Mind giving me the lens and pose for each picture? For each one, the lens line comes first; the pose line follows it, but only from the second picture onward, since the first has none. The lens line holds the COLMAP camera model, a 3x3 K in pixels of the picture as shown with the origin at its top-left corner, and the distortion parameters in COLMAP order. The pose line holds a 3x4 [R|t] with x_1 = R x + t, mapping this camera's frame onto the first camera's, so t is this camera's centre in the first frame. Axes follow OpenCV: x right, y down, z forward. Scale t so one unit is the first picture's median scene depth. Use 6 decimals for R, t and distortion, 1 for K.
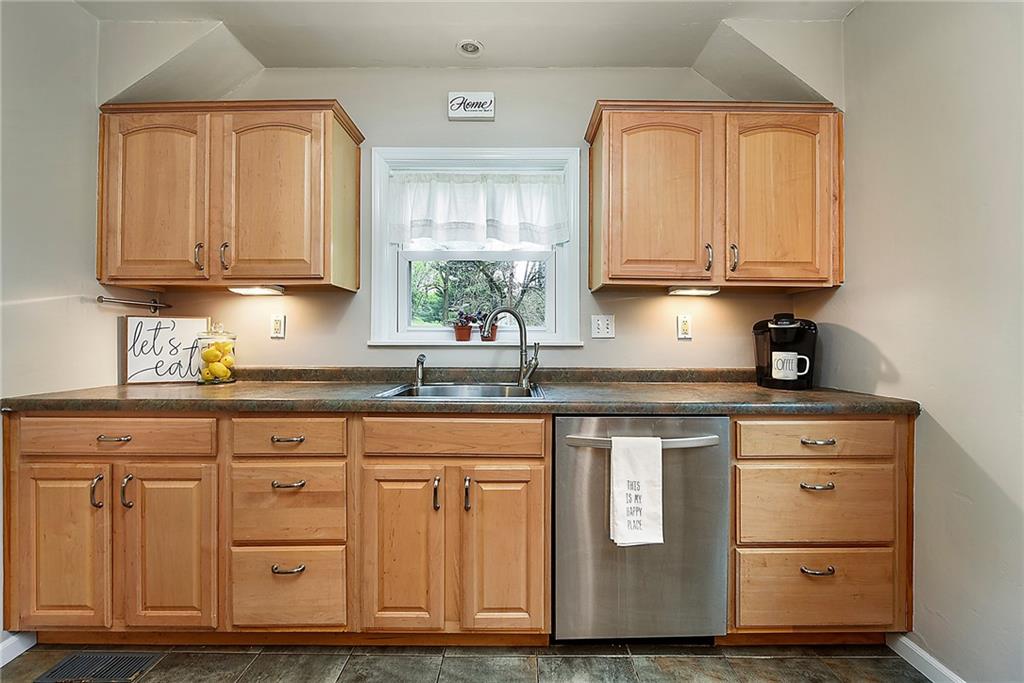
lens RADIAL K [[446.4, 0, 514.7], [0, 446.4, 309.8], [0, 0, 1]] dist [0.000476, 0.000439]
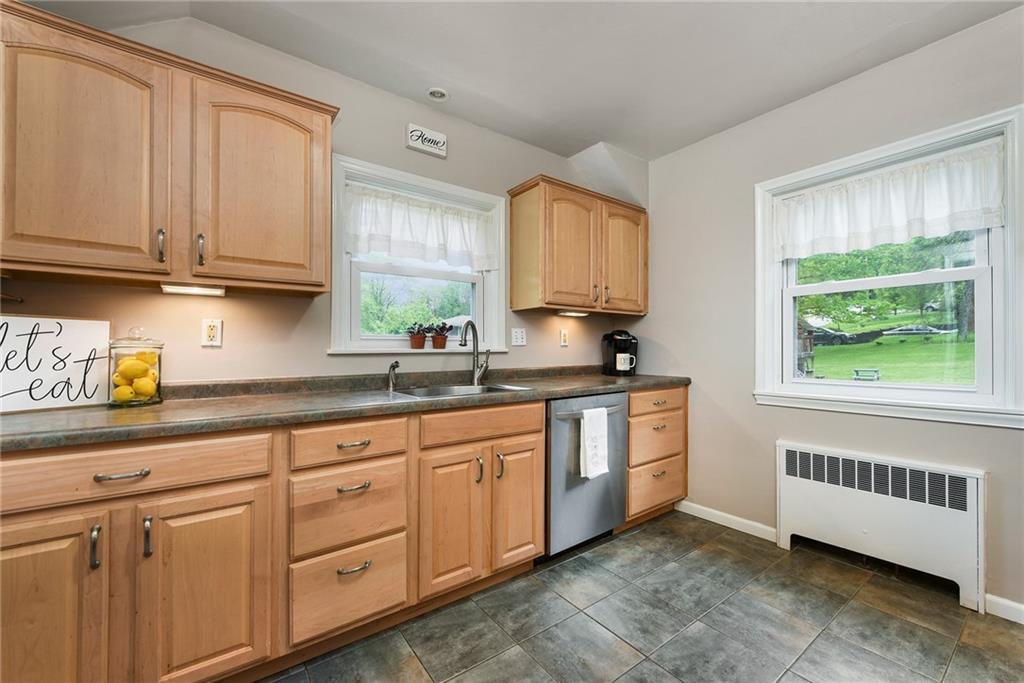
lens RADIAL K [[414.3, 0, 512.5], [0, 414.3, 319.8], [0, 0, 1]] dist [-0.001185, -0.000489]
pose [[0.805979, 0.033217, 0.591011, -0.626232], [-0.033845, 0.999377, -0.010013, -0.001346], [-0.590975, -0.011932, 0.806601, 0.006535]]
